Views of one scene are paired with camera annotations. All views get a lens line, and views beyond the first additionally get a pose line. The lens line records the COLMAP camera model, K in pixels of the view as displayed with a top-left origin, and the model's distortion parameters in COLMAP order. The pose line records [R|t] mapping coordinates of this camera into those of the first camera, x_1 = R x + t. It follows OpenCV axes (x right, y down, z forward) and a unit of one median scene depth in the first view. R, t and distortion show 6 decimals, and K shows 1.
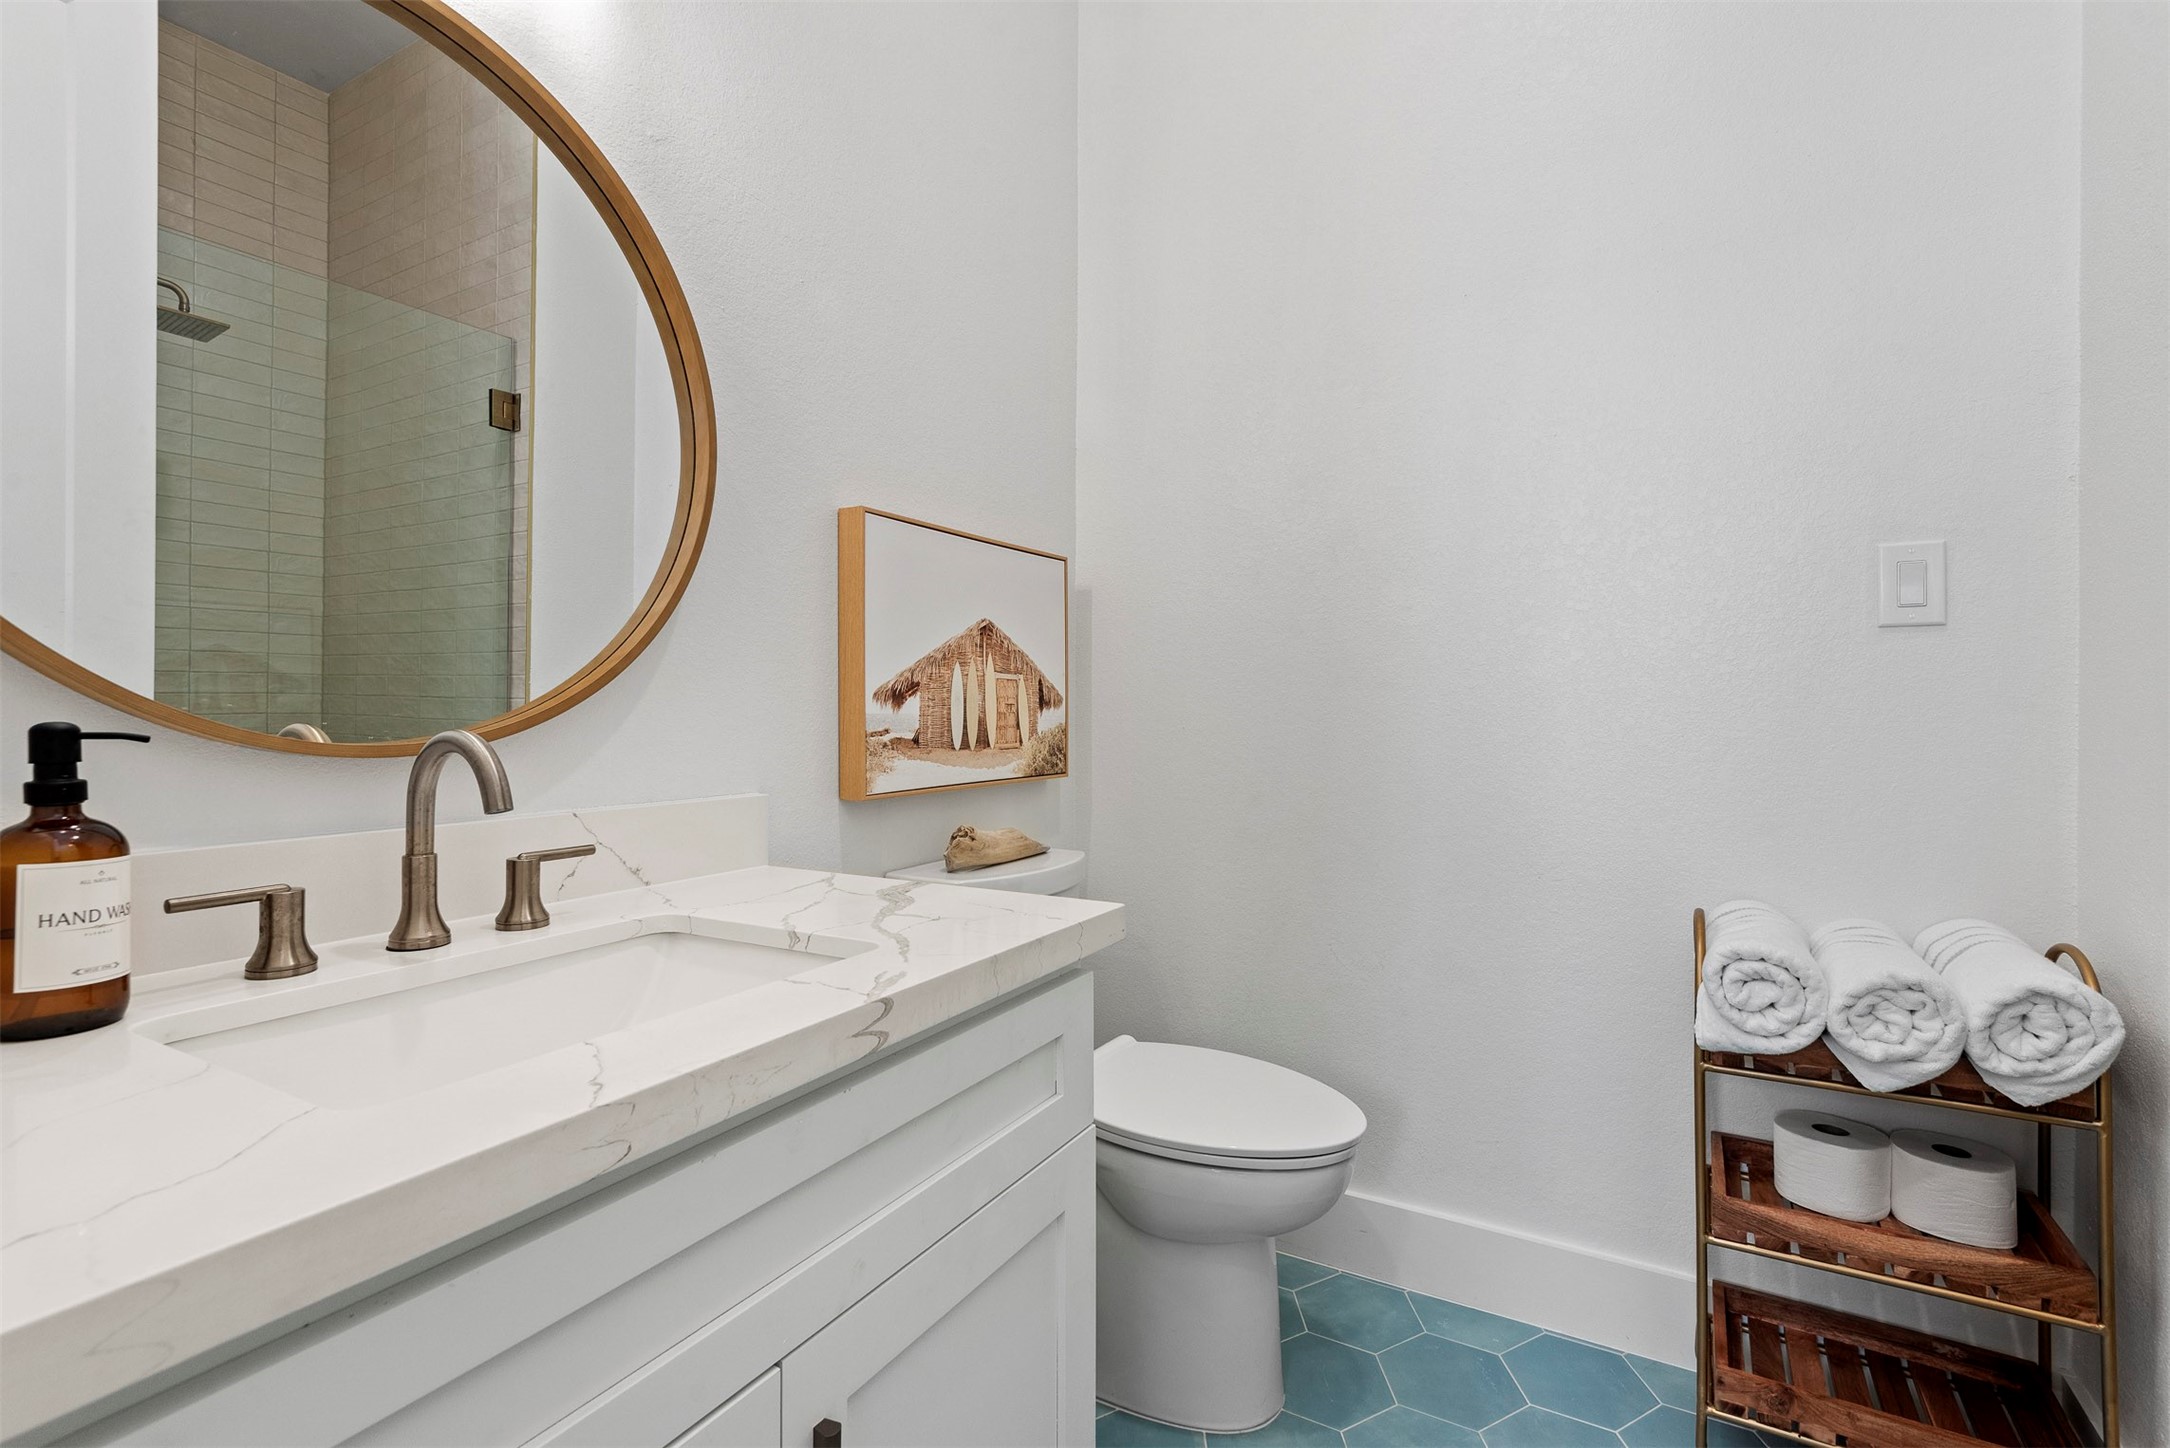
lens RADIAL K [[987.1, 0, 1085.0], [0, 987.1, 724.0], [0, 0, 1]] dist [0.002952, 0.000283]
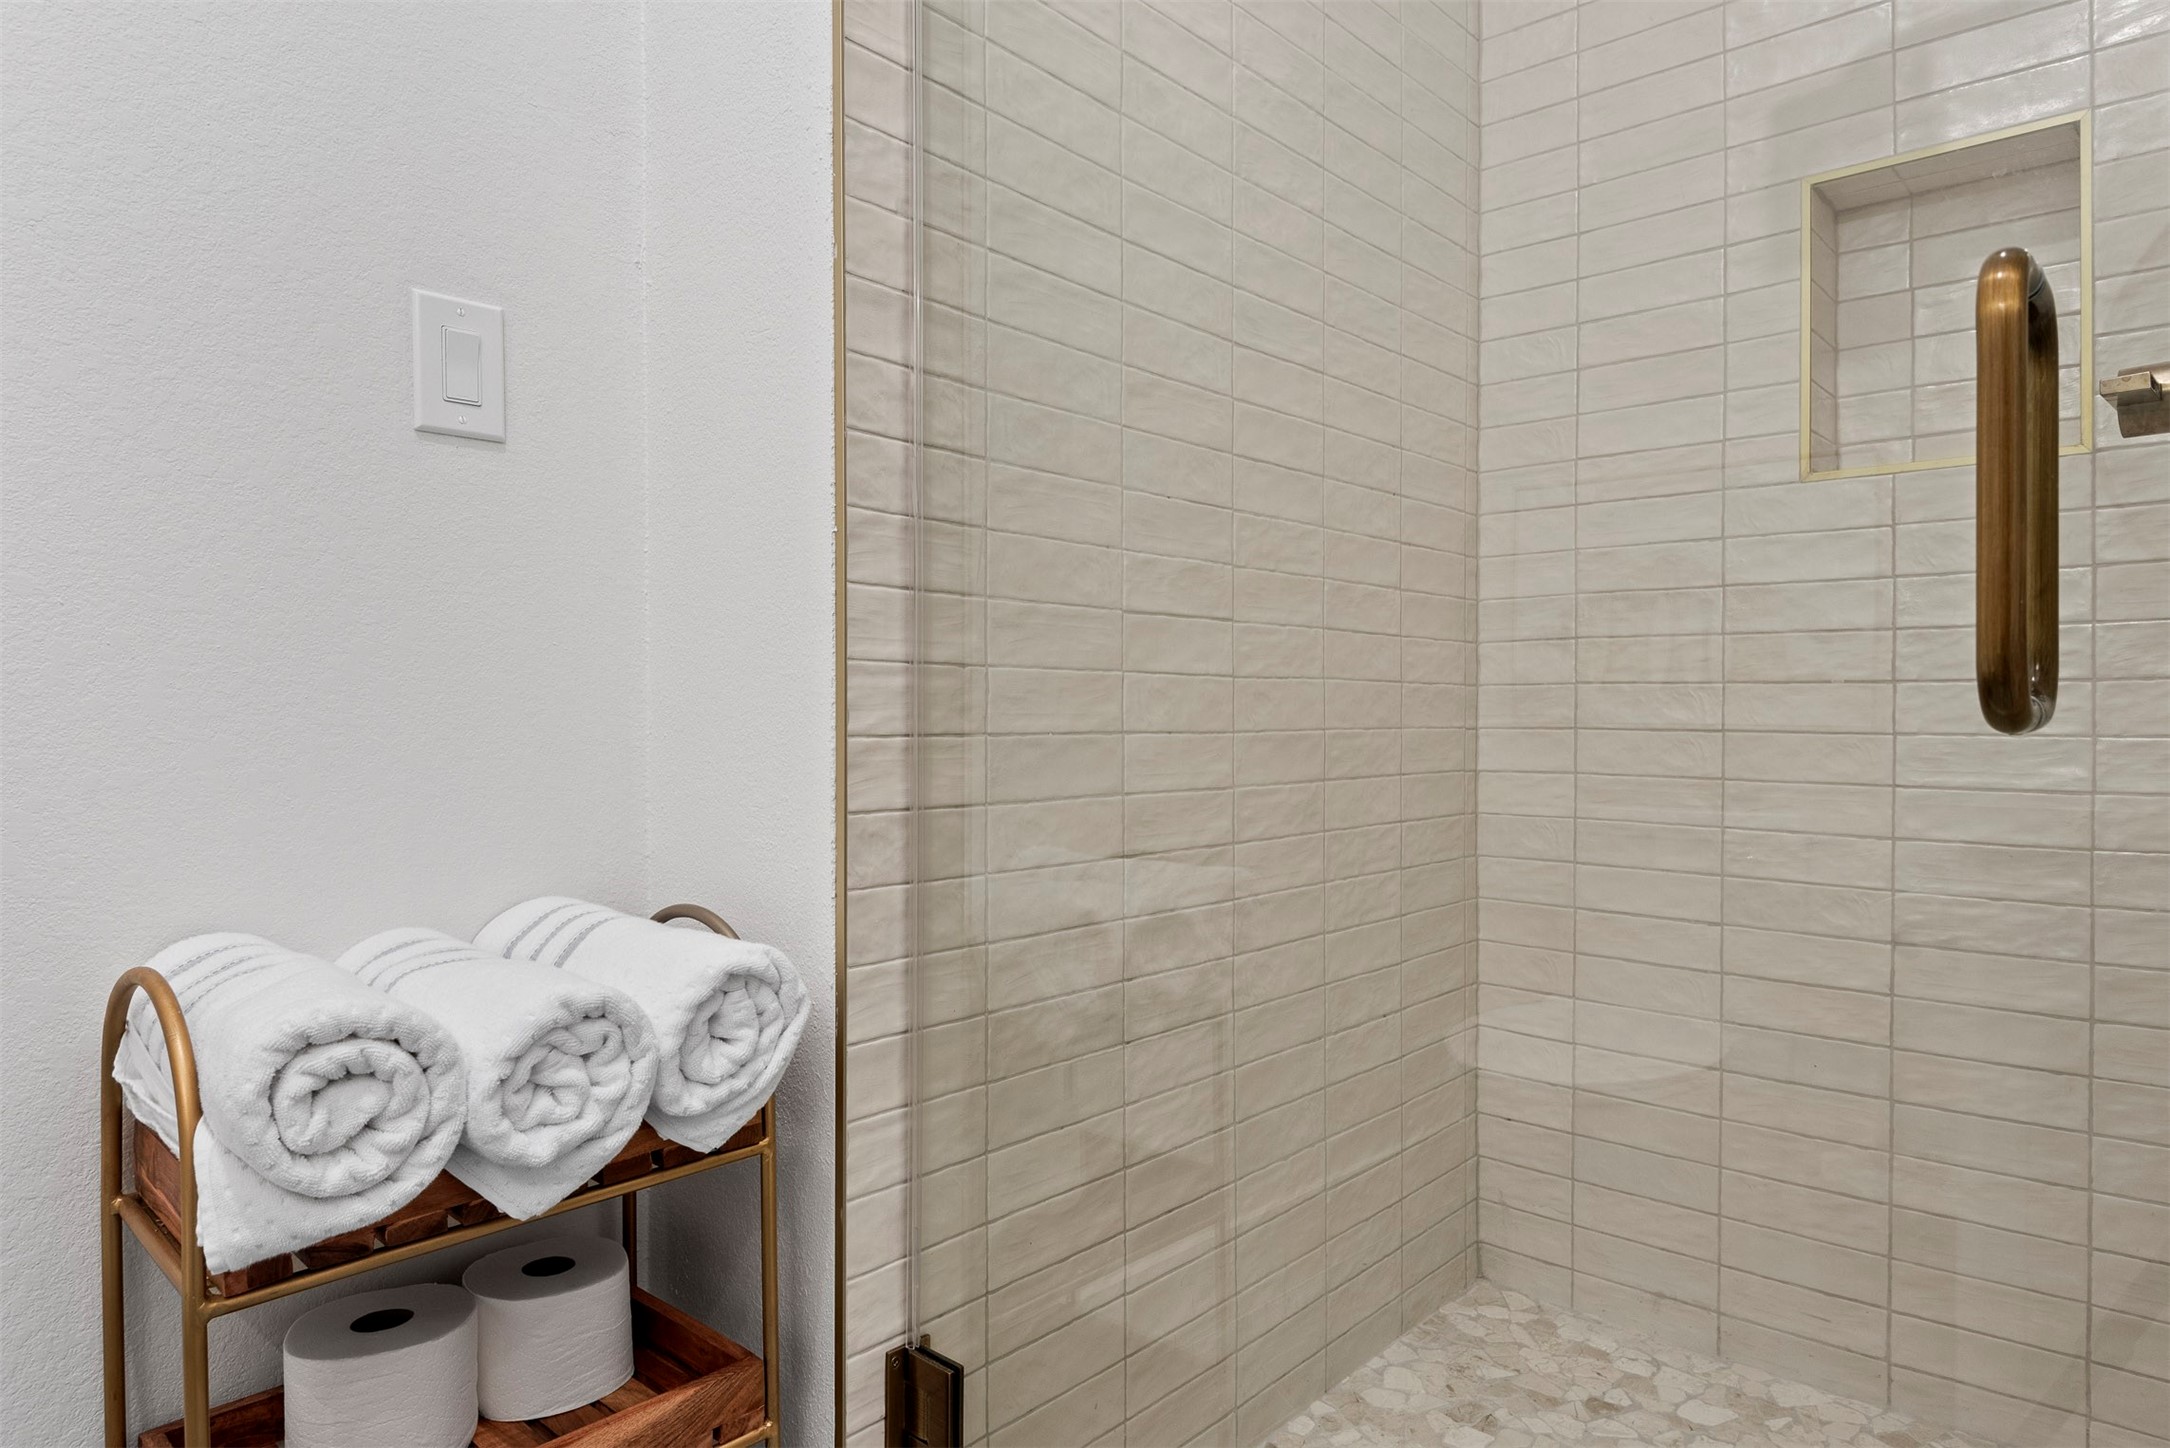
lens RADIAL K [[1295.1, 0, 1085.0], [0, 1295.1, 724.0], [0, 0, 1]] dist [0.005455, 0.000415]
pose [[0.210556, -0.011554, 0.977513, 0.156850], [0.023036, 0.999711, 0.006854, 0.096557], [-0.977310, 0.021075, 0.210761, 0.545287]]
